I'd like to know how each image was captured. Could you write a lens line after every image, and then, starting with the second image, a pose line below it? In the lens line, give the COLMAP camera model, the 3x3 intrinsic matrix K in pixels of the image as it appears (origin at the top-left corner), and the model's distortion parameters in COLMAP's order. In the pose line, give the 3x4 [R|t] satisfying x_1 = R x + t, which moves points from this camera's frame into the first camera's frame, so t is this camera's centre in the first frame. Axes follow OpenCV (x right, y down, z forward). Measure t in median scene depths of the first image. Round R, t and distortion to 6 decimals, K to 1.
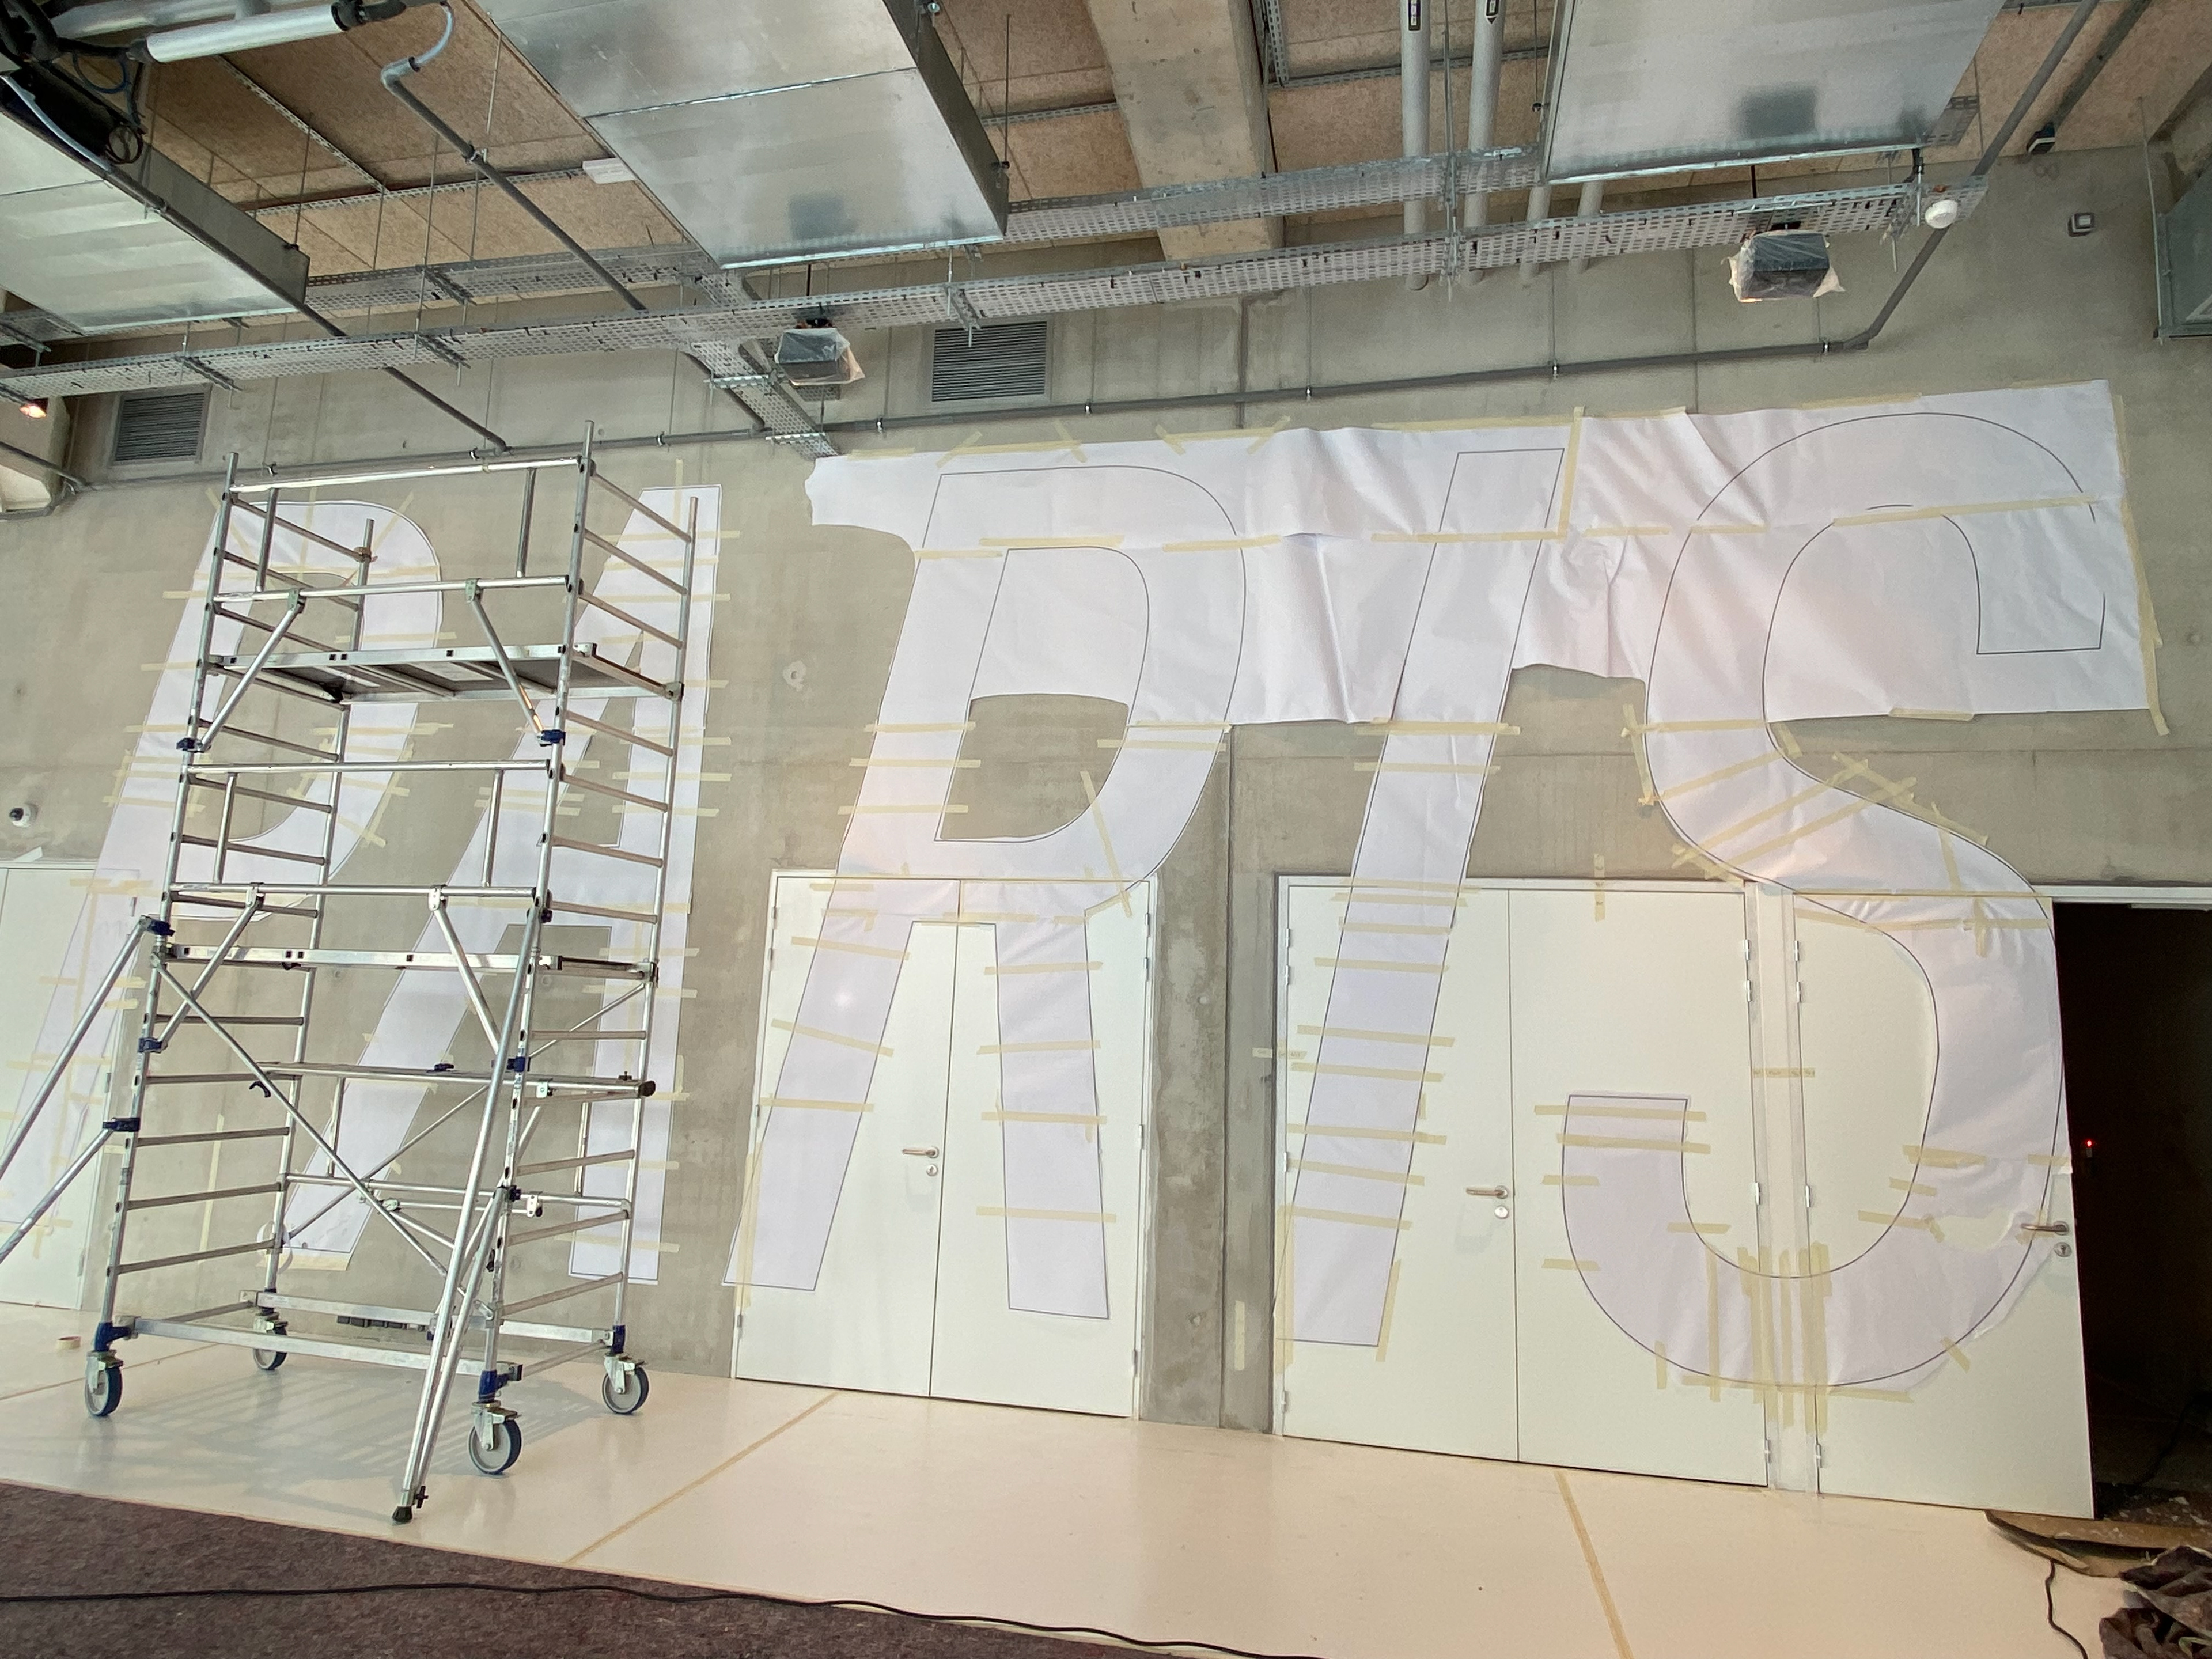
lens RADIAL K [[1295.3, 0, 1106.0], [0, 1295.3, 829.5], [0, 0, 1]] dist [0.106769, -0.082533]
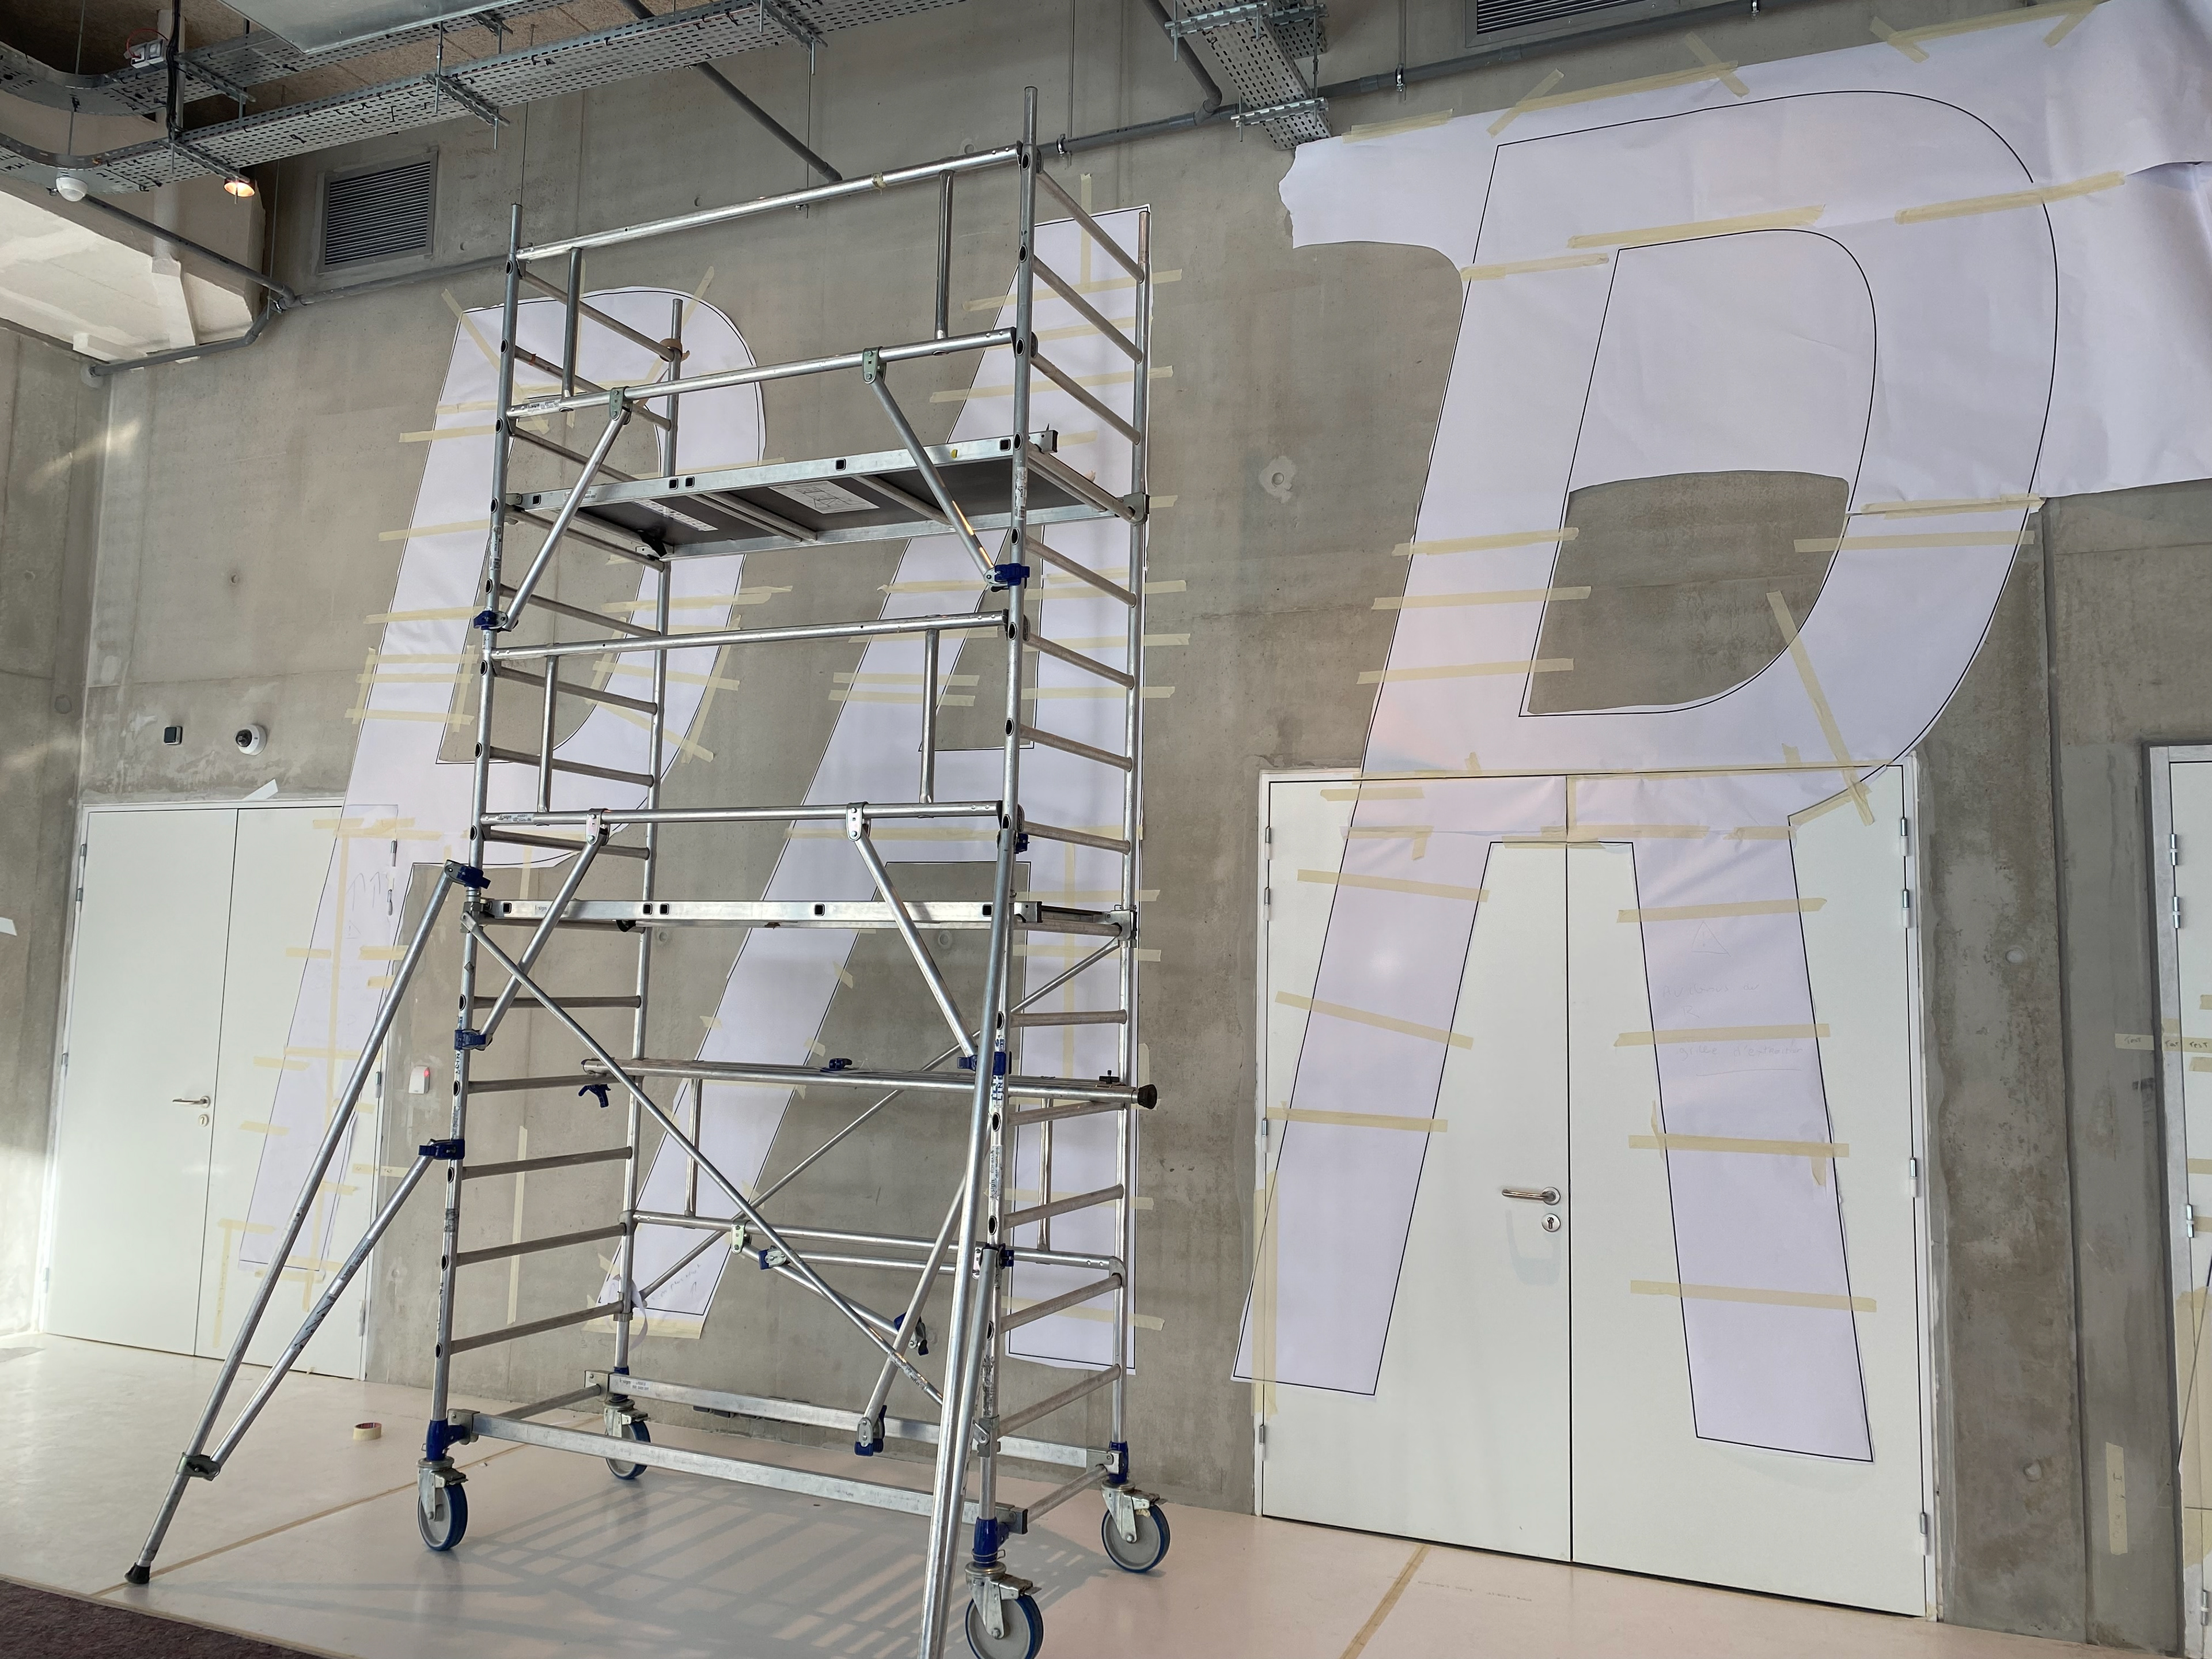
lens RADIAL K [[1673.5, 0, 1157.0], [0, 1673.5, 816.4], [0, 0, 1]] dist [0.098162, -0.108517]
pose [[0.986907, -0.032380, -0.158009, -0.182097], [0.039808, 0.998235, 0.044068, 0.014299], [0.156303, -0.049780, 0.986454, 0.146445]]
